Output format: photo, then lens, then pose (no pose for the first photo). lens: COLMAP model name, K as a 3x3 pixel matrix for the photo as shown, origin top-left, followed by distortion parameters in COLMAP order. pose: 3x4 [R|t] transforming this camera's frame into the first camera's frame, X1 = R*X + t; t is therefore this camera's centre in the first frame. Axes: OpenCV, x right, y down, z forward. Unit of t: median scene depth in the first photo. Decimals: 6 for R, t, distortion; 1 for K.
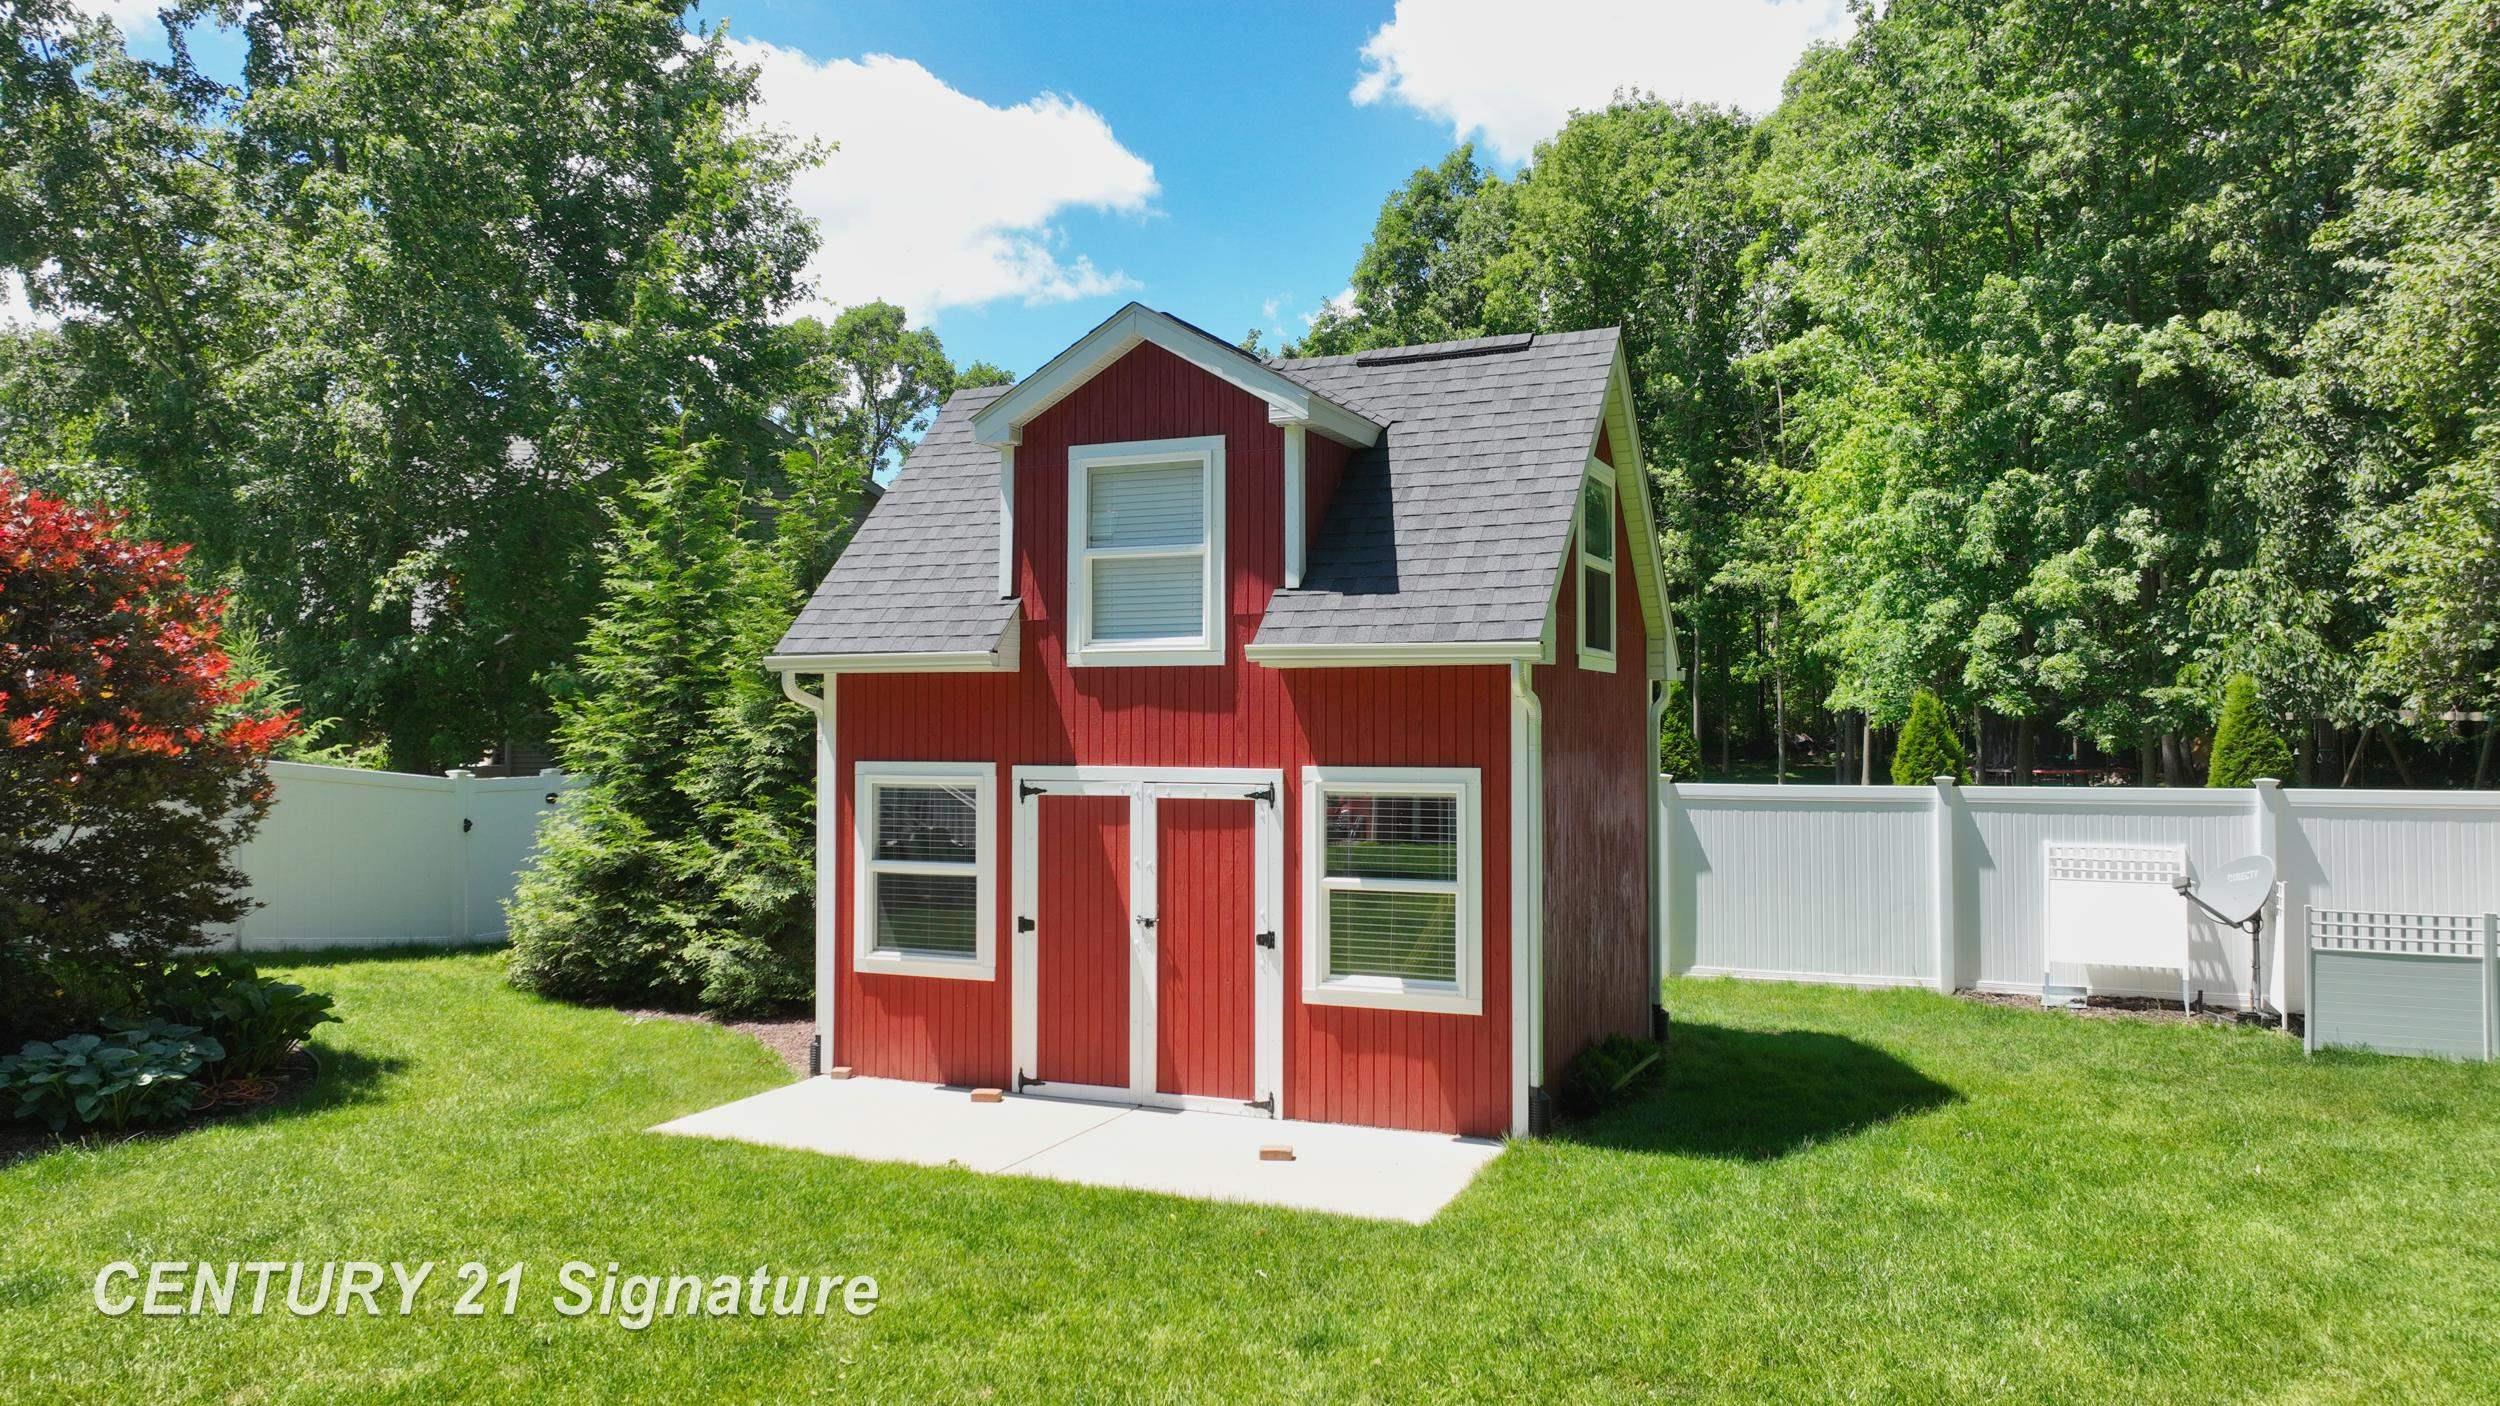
lens RADIAL K [[1762.4, 0, 1266.4], [0, 1762.4, 695.6], [0, 0, 1]] dist [0.004509, 0.013763]
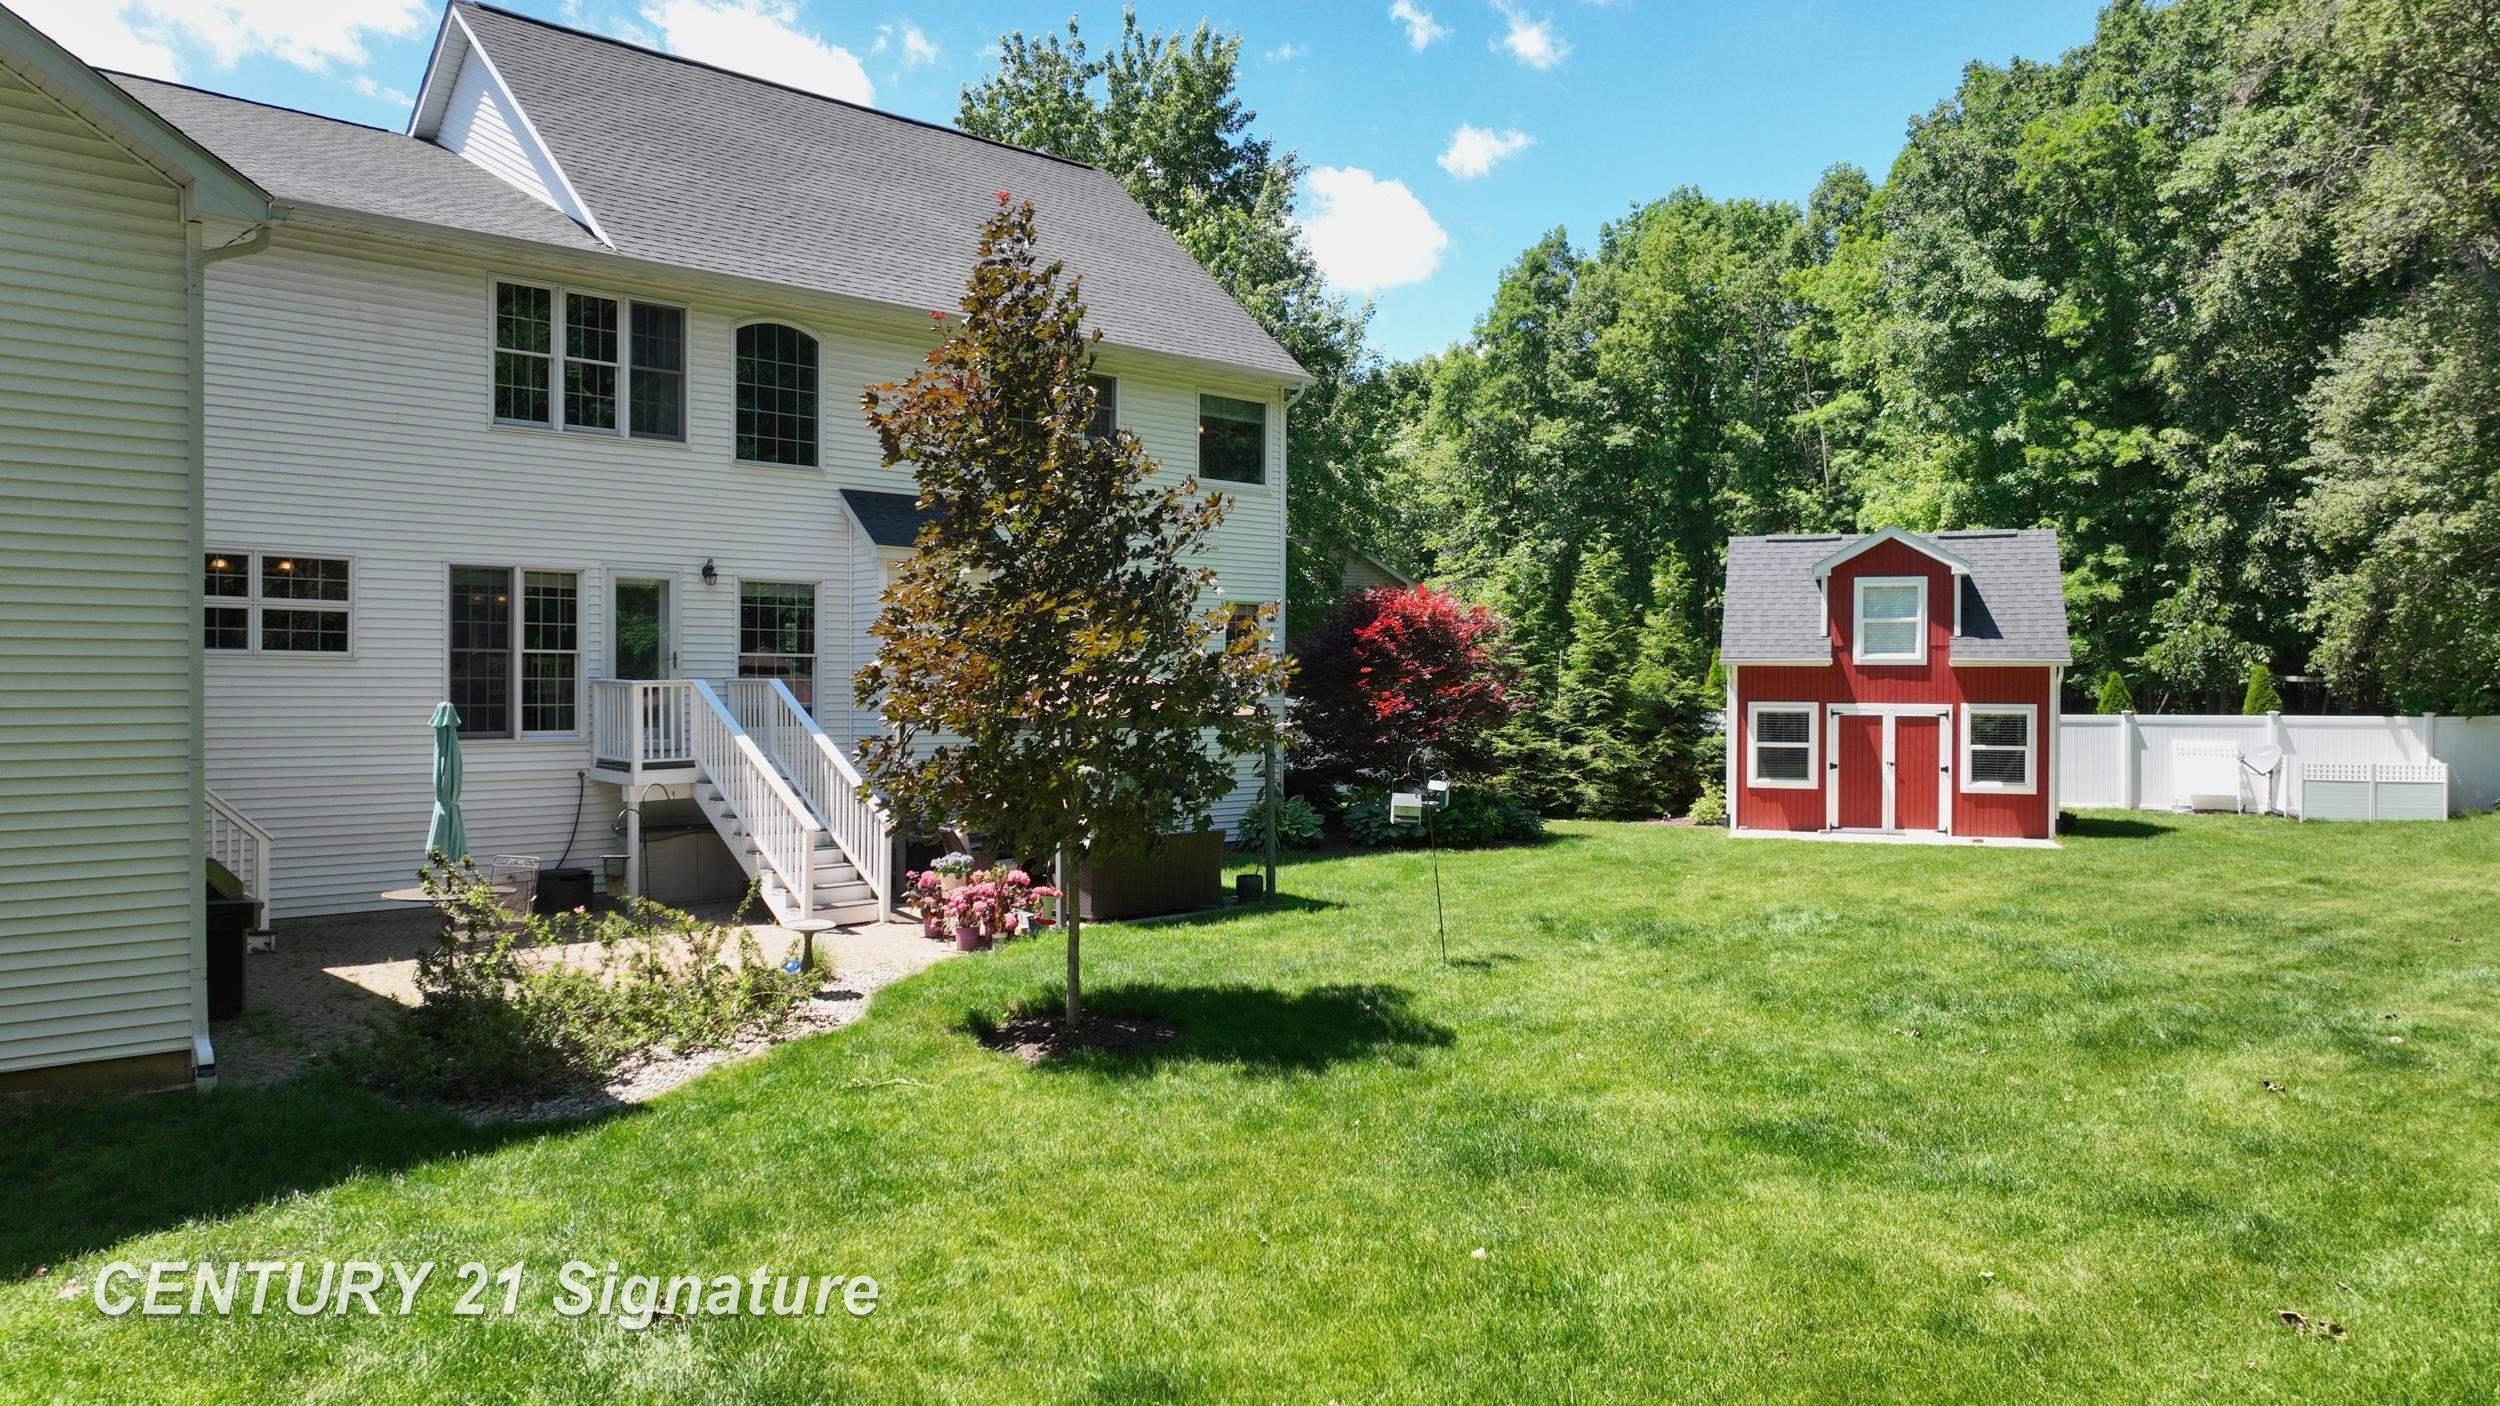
lens RADIAL K [[1762.4, 0, 1248.6], [0, 1762.4, 684.4], [0, 0, 1]] dist [0.004509, 0.013763]
pose [[0.995731, 0.003474, 0.092237, -1.207276], [-0.005777, 0.999678, 0.024711, -0.045112], [-0.092121, -0.025138, 0.995430, -1.439228]]
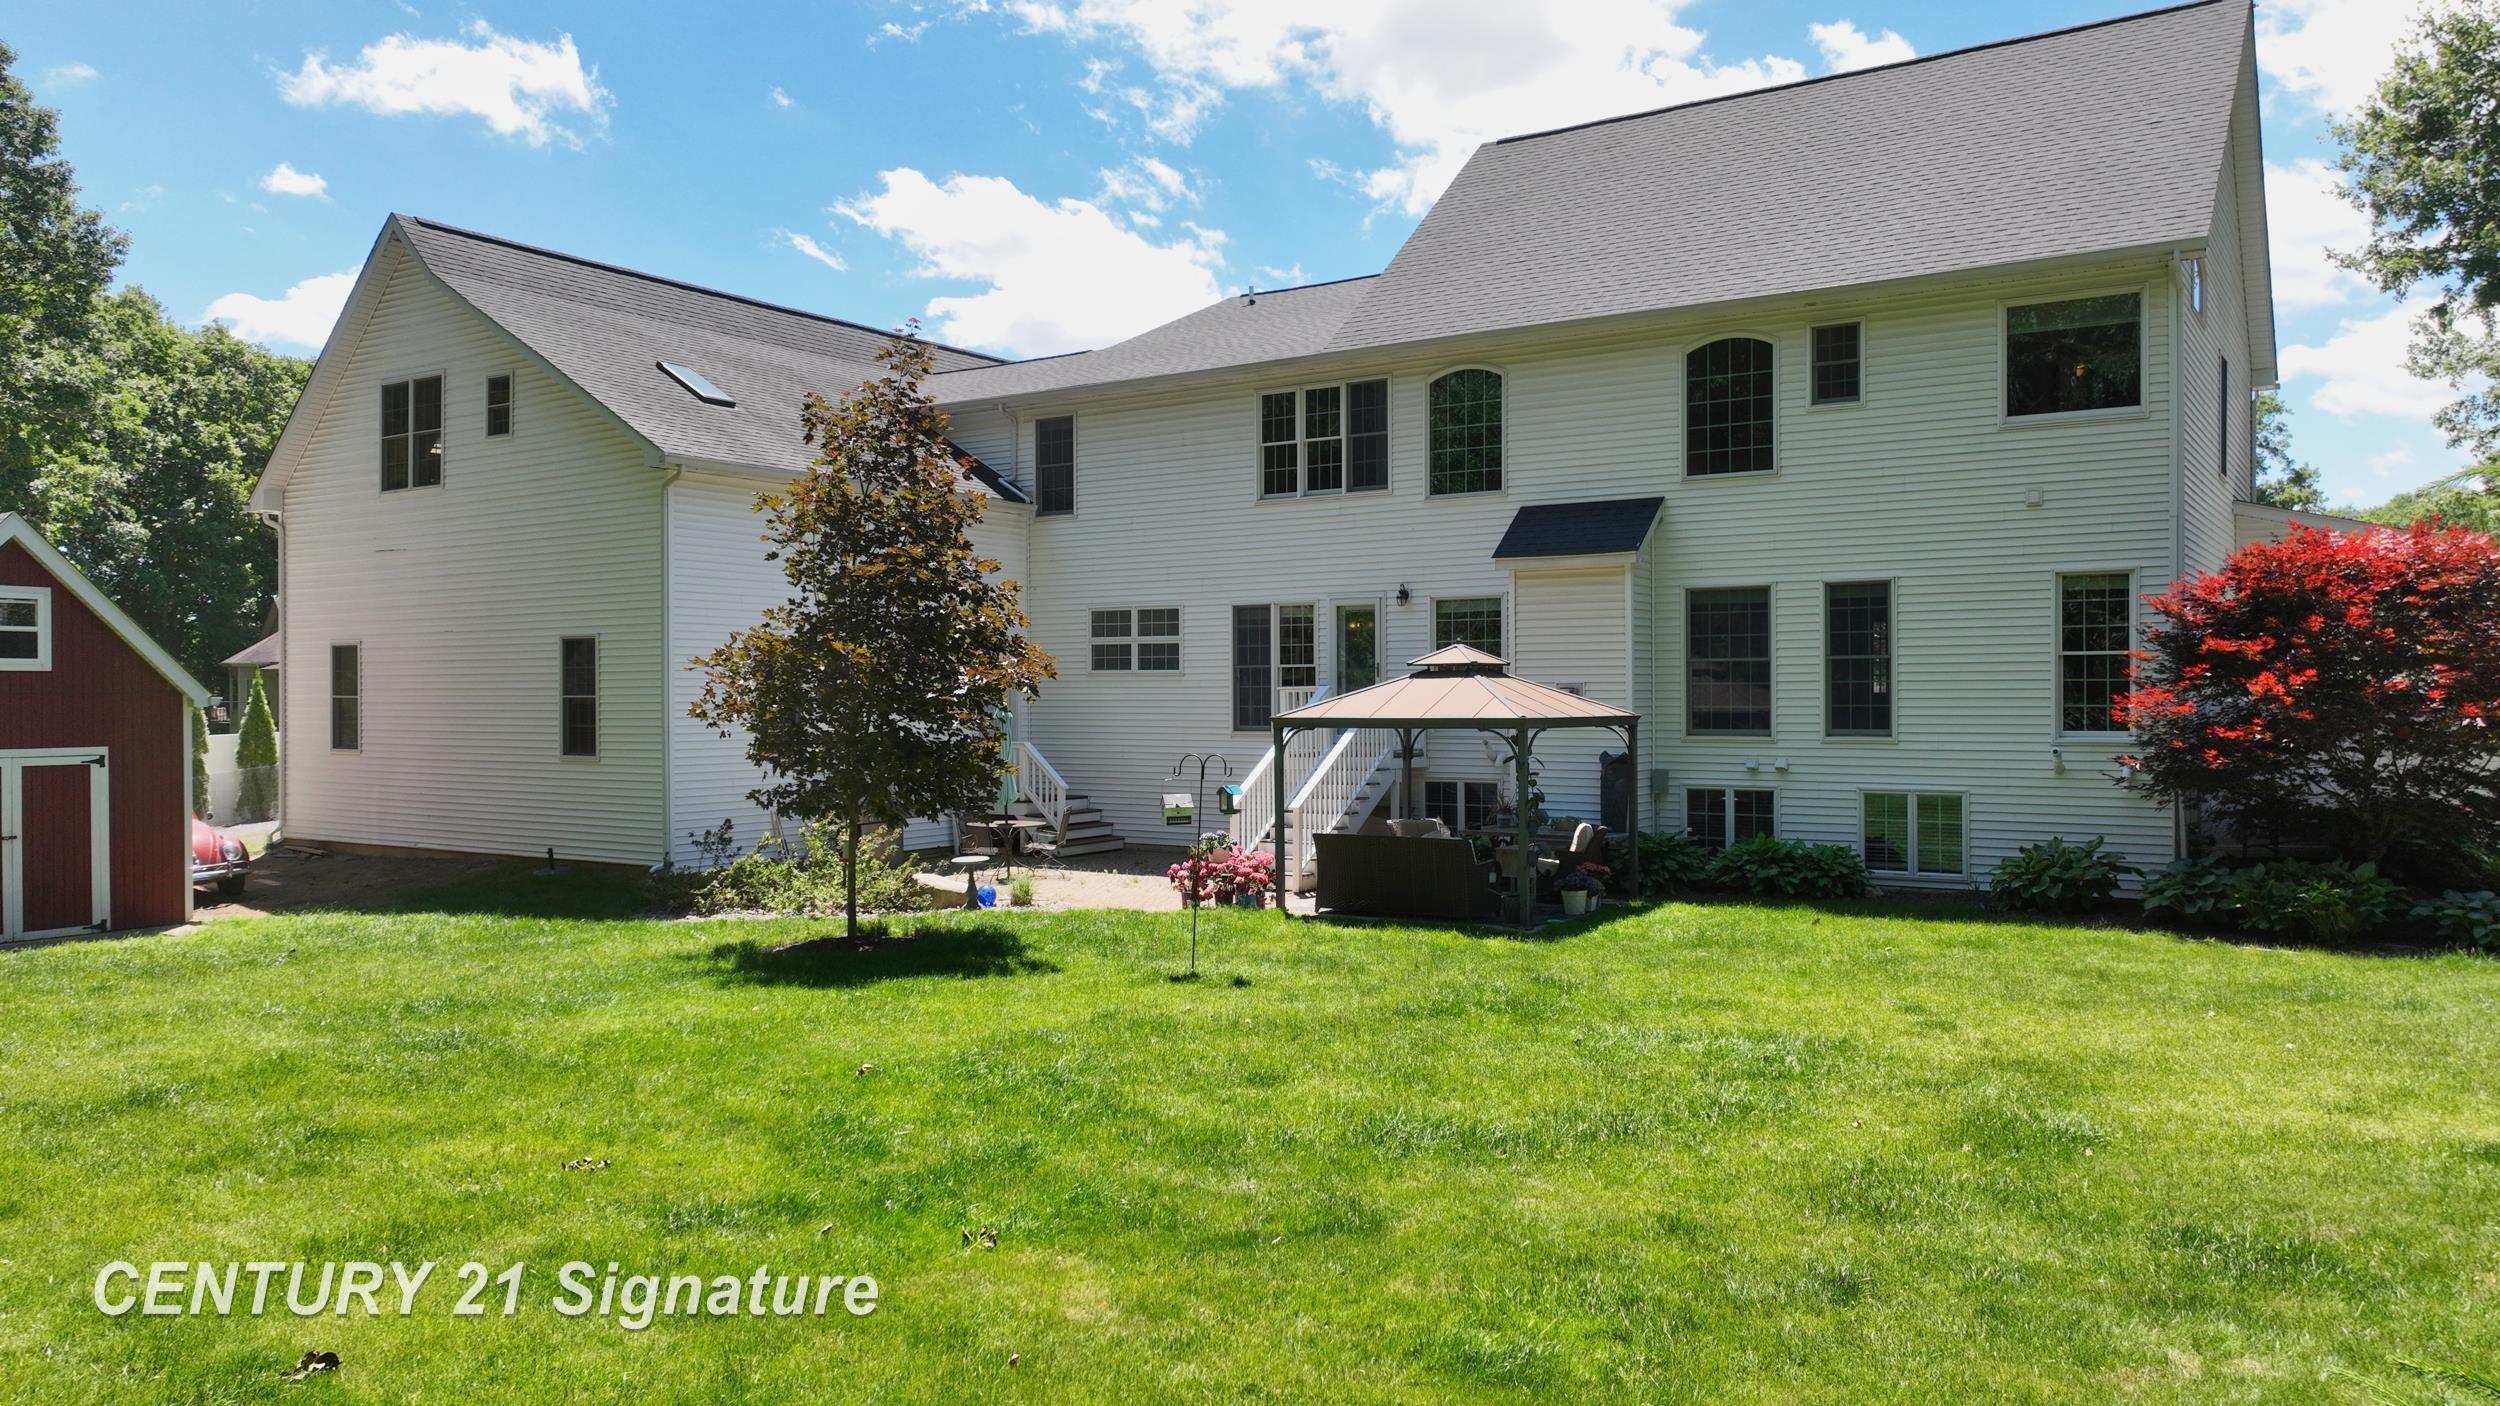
lens RADIAL K [[1762.4, 0, 1247.4], [0, 1762.4, 703.8], [0, 0, 1]] dist [0.004509, 0.013763]
pose [[0.301317, 0.002794, -0.953520, 0.411901], [0.025713, 0.999608, 0.011055, -0.008632], [0.953177, -0.027849, 0.301127, -0.408937]]
